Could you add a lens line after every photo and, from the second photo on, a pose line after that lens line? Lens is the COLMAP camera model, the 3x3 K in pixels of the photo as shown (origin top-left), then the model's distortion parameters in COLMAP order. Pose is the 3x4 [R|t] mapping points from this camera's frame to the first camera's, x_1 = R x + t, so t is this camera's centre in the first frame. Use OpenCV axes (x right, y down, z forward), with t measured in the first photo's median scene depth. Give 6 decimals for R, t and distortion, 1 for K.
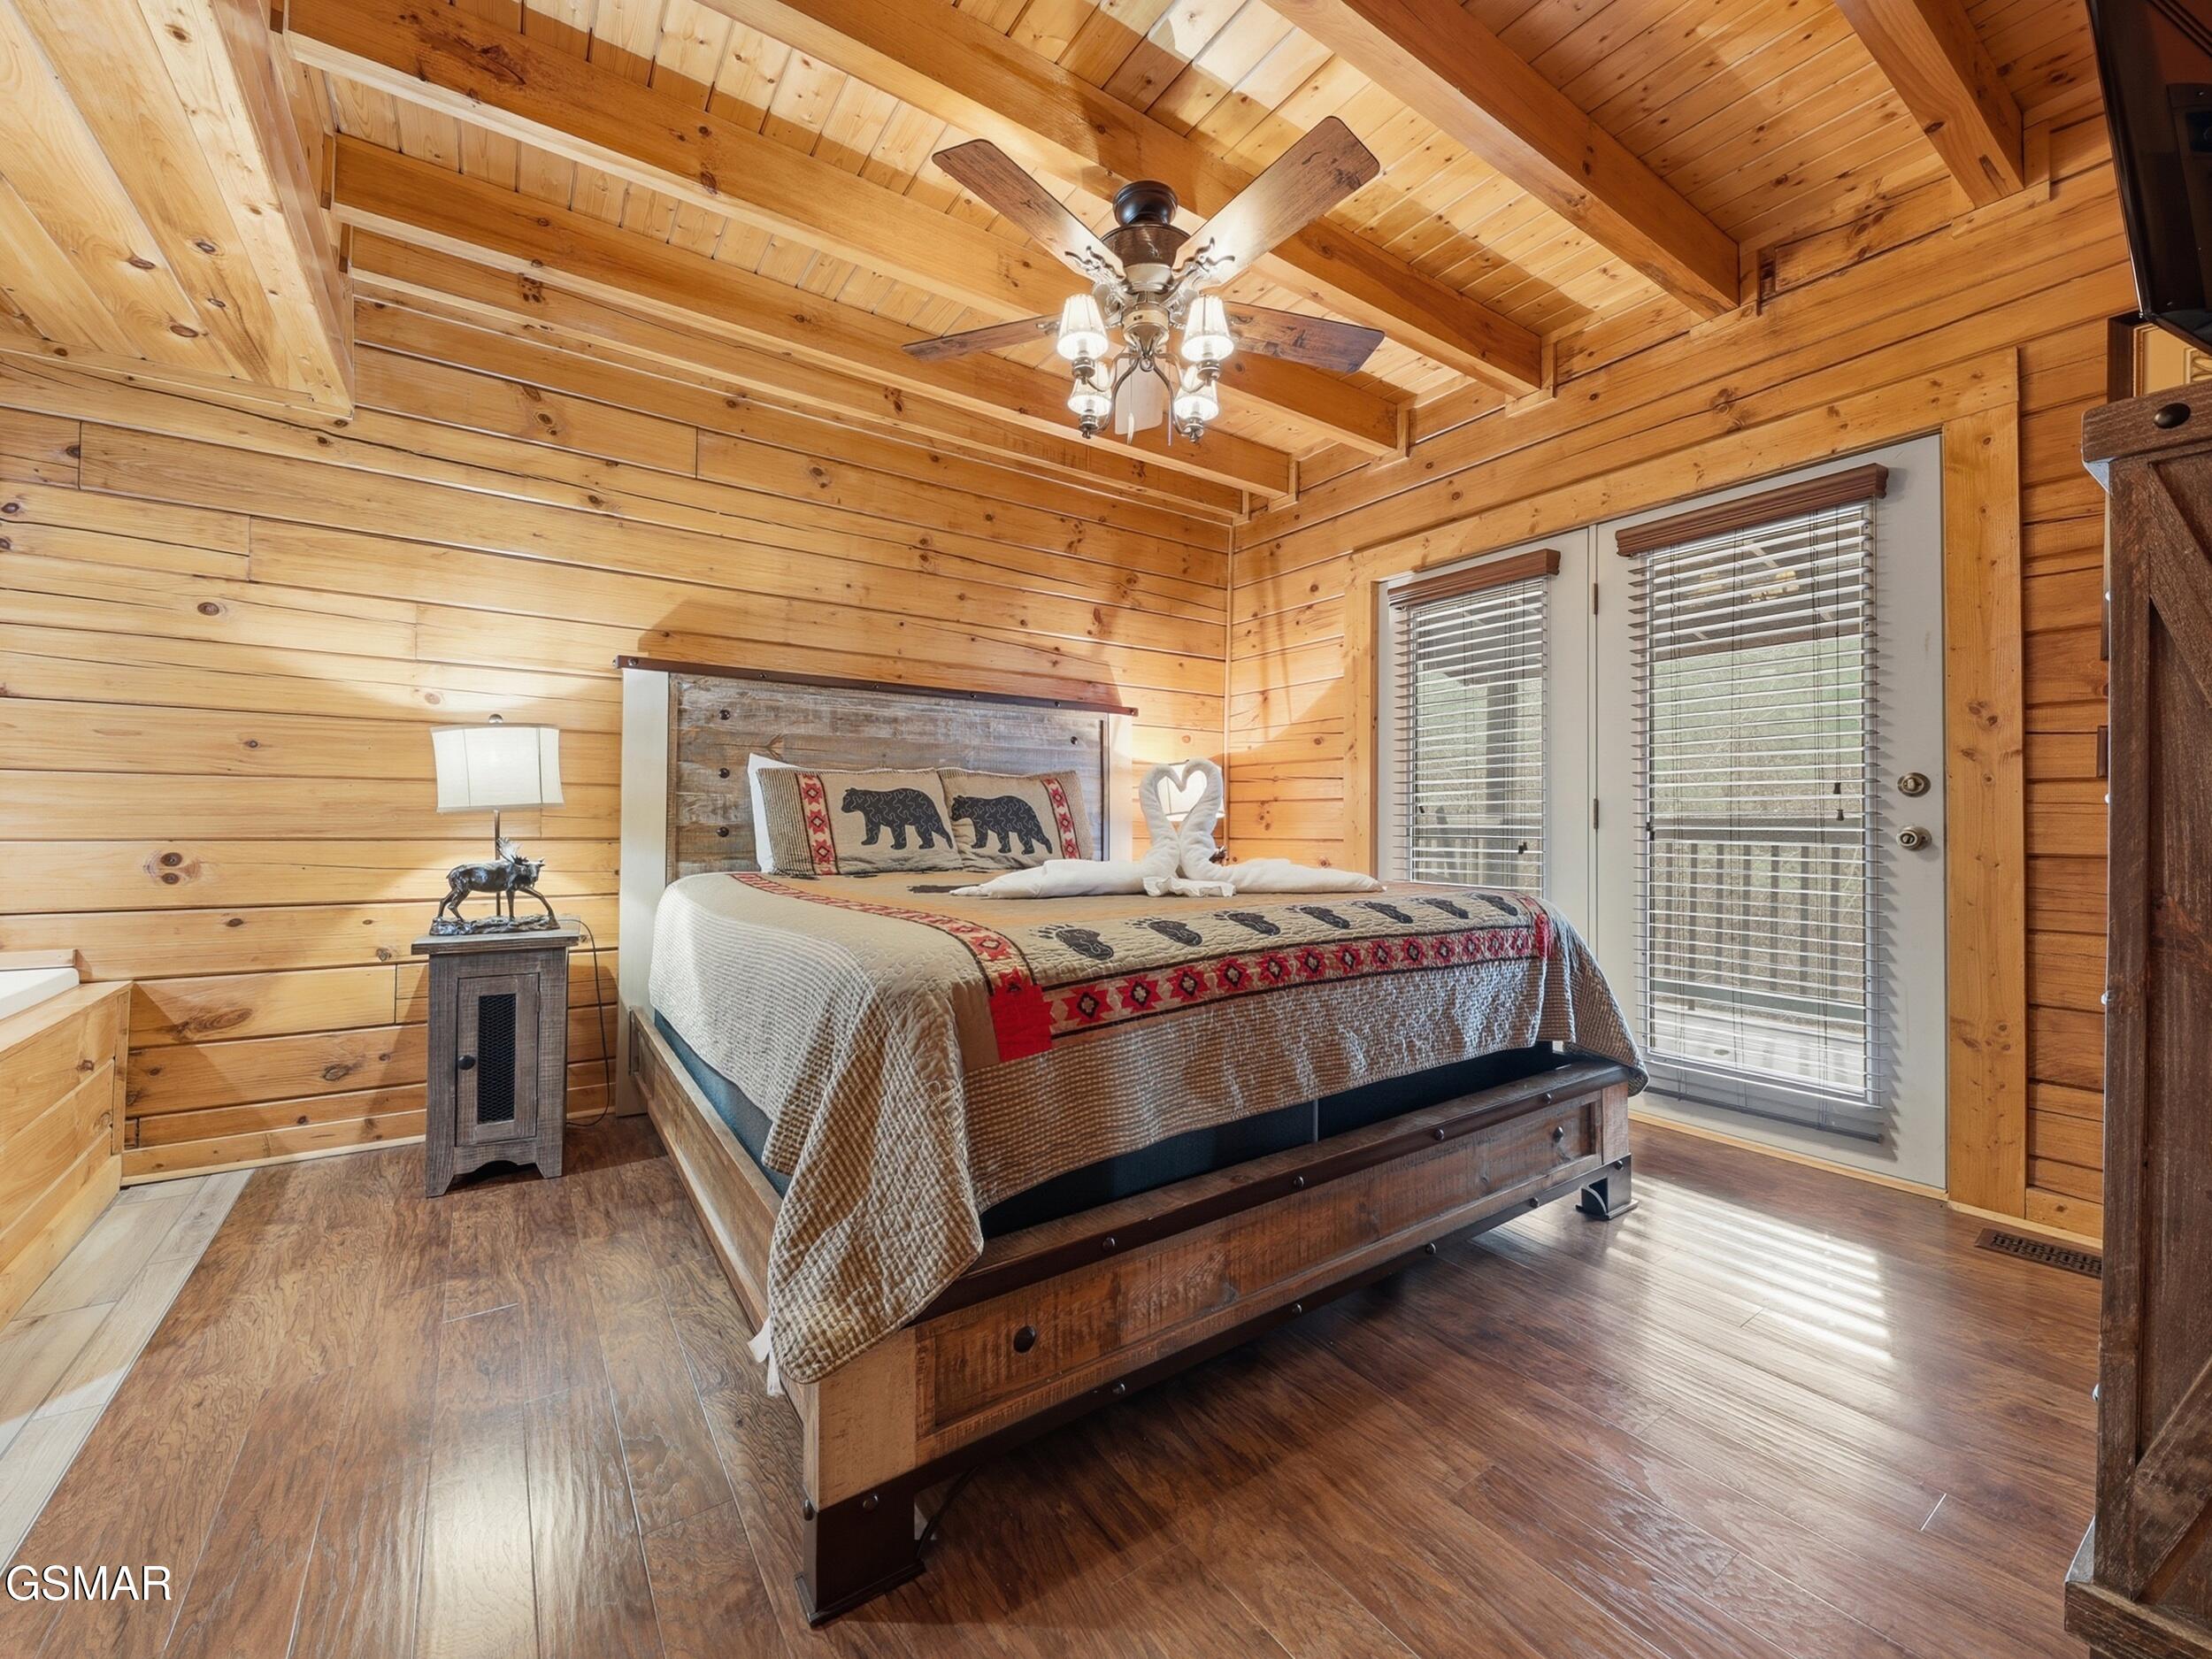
lens RADIAL K [[864.5, 0, 1108.1], [0, 864.5, 821.3], [0, 0, 1]] dist [-0.000995, -0.001743]
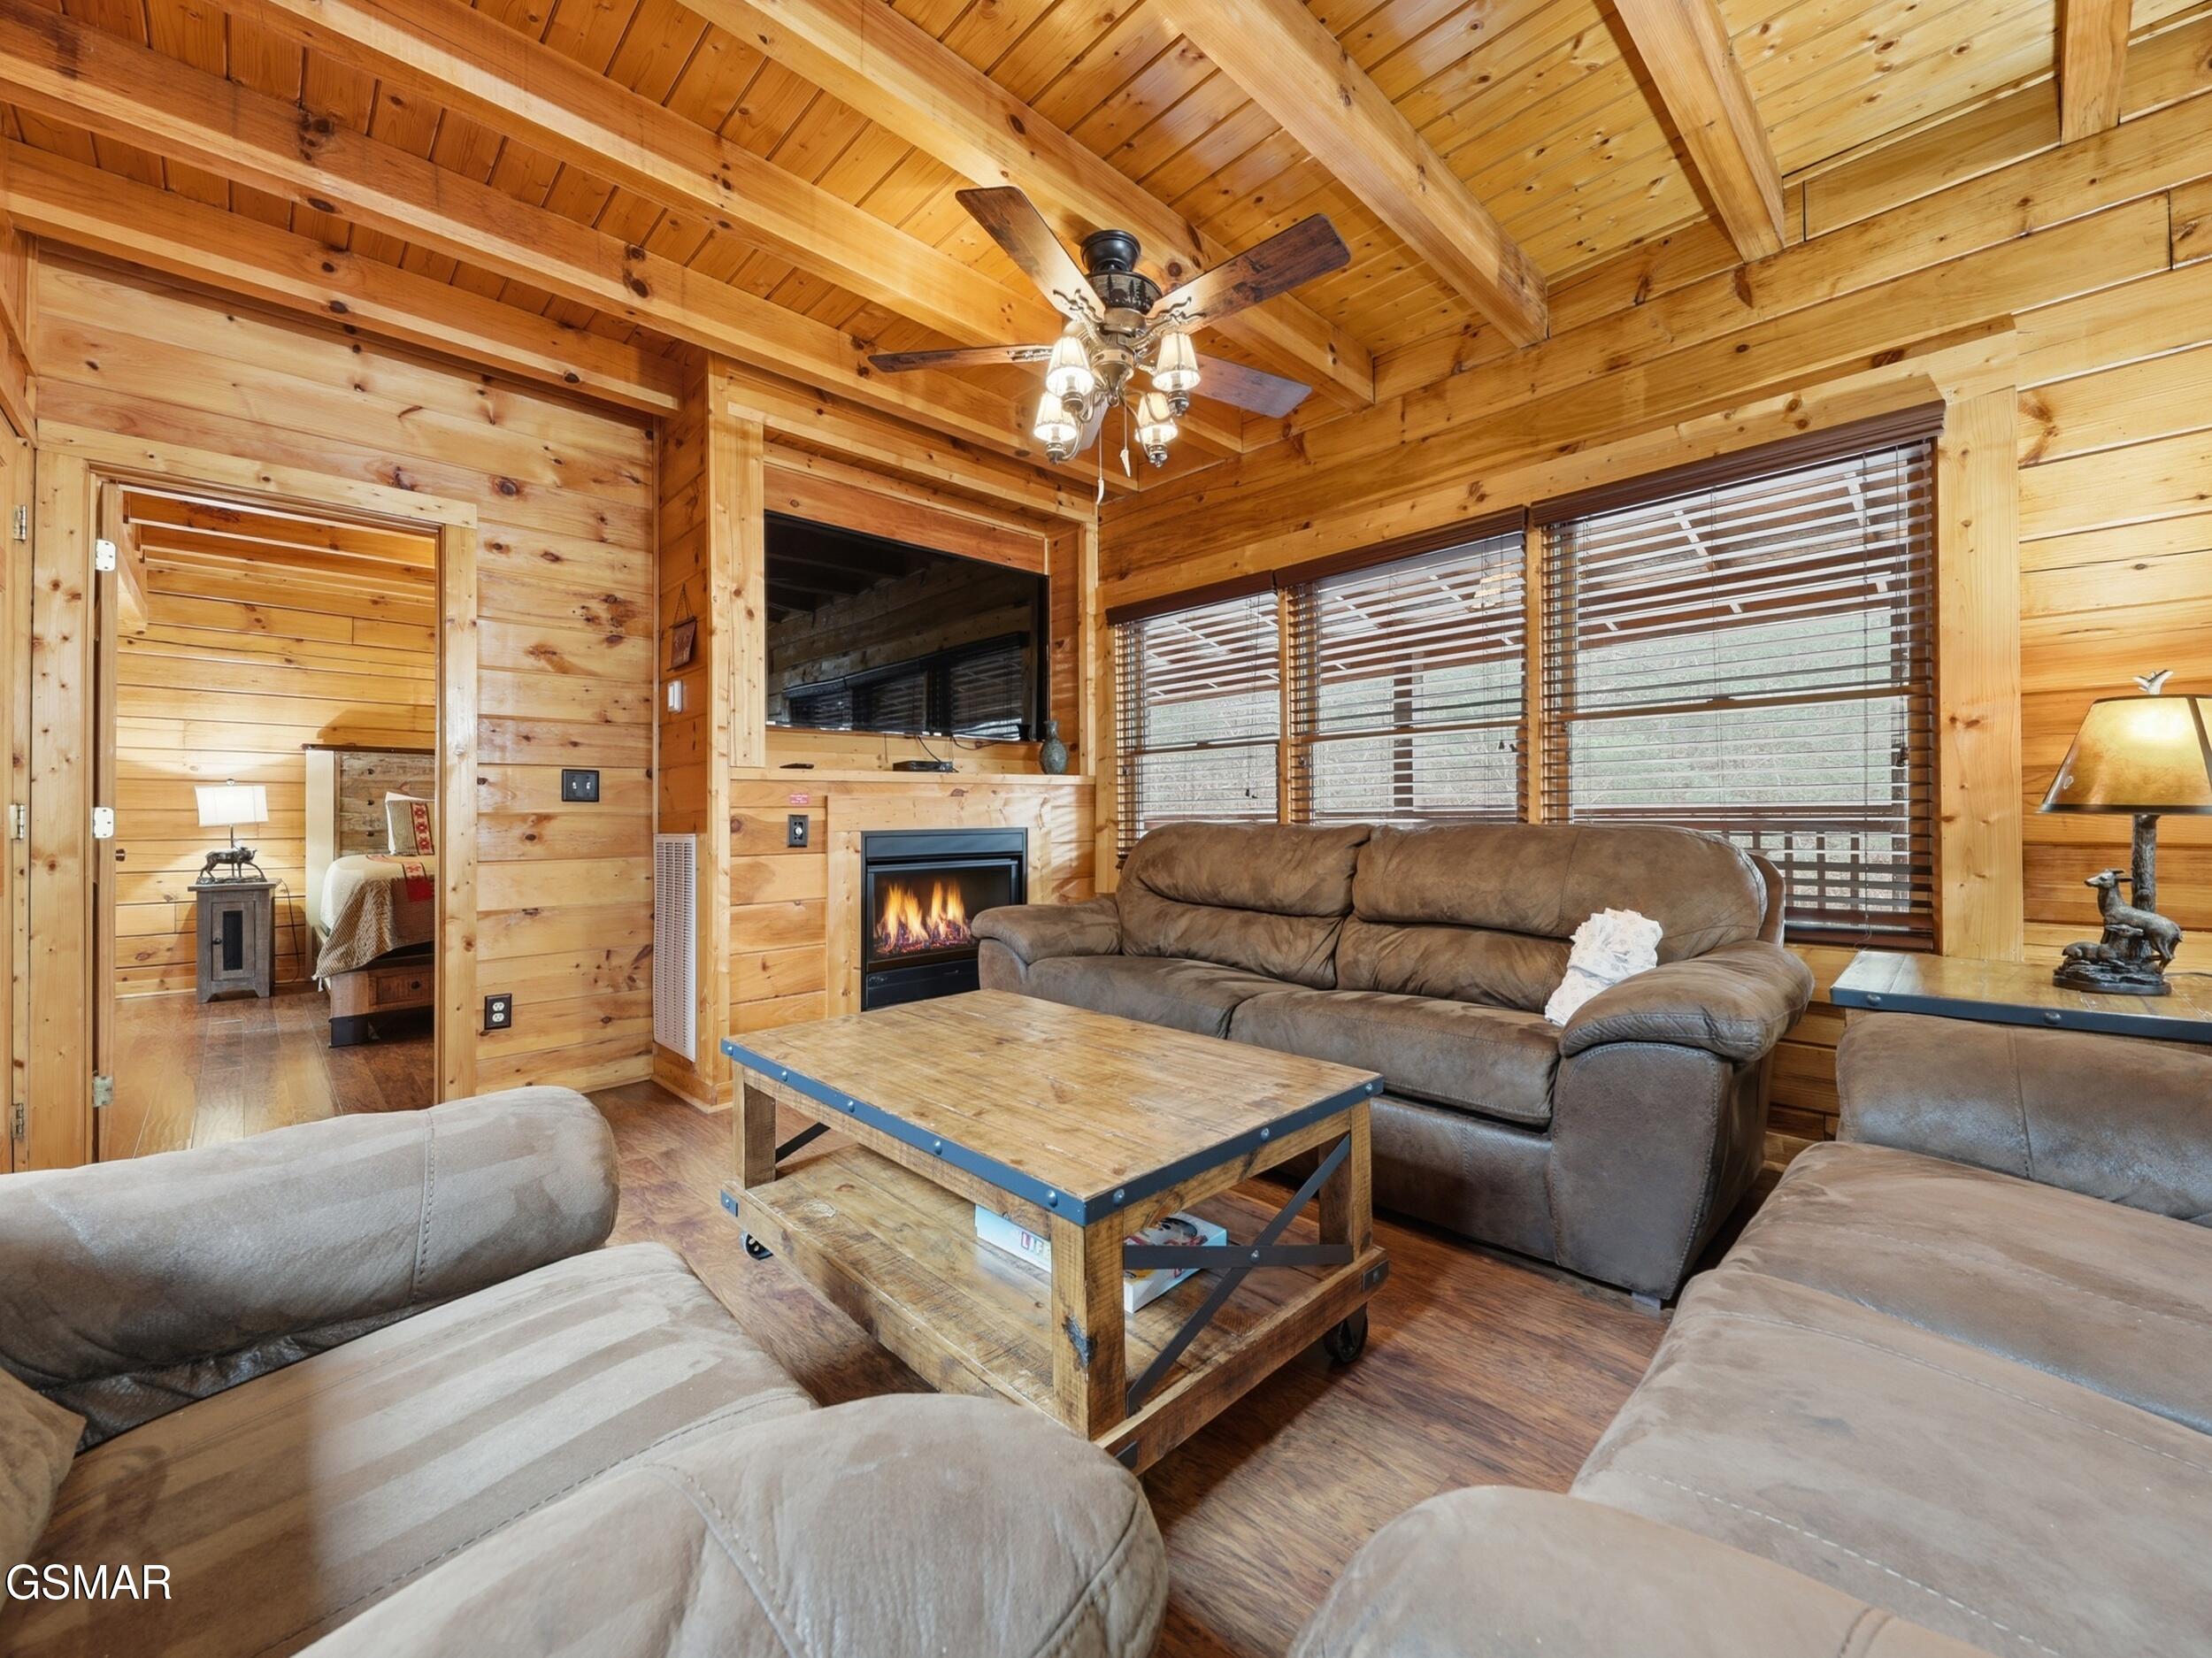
lens RADIAL K [[864.4, 0, 1095.9], [0, 864.4, 816.7], [0, 0, 1]] dist [-0.000995, -0.001743]
pose [[0.986535, -0.015232, 0.162842, 0.958509], [0.015832, 0.999872, -0.002391, 0.004755], [-0.162785, 0.004937, 0.986649, -1.320068]]
